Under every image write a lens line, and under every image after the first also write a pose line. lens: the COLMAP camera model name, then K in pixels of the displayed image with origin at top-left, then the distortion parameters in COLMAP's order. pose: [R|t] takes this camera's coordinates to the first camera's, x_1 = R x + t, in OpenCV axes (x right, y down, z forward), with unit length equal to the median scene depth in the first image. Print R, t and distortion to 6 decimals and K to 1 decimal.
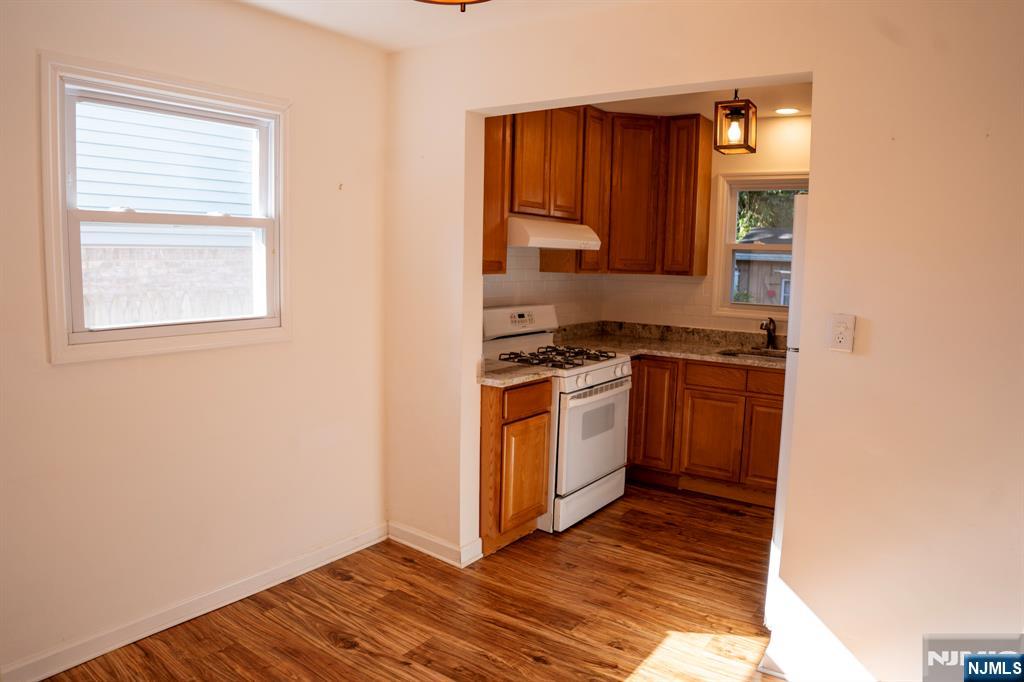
lens RADIAL K [[669.4, 0, 505.5], [0, 669.4, 343.5], [0, 0, 1]] dist [-0.128569, 0.034992]
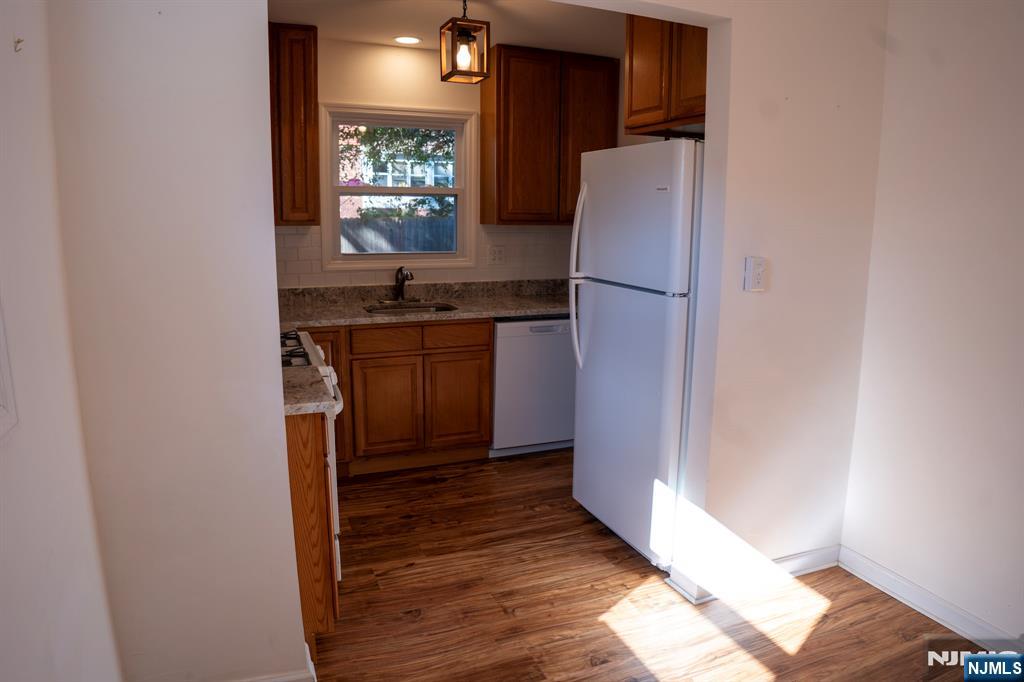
lens RADIAL K [[669.4, 0, 505.5], [0, 669.4, 343.5], [0, 0, 1]] dist [-0.128569, 0.034992]
pose [[0.535470, -0.180616, 0.825015, -0.382573], [0.109430, 0.983467, 0.144281, -0.064293], [-0.837435, 0.013023, 0.546382, 0.451222]]
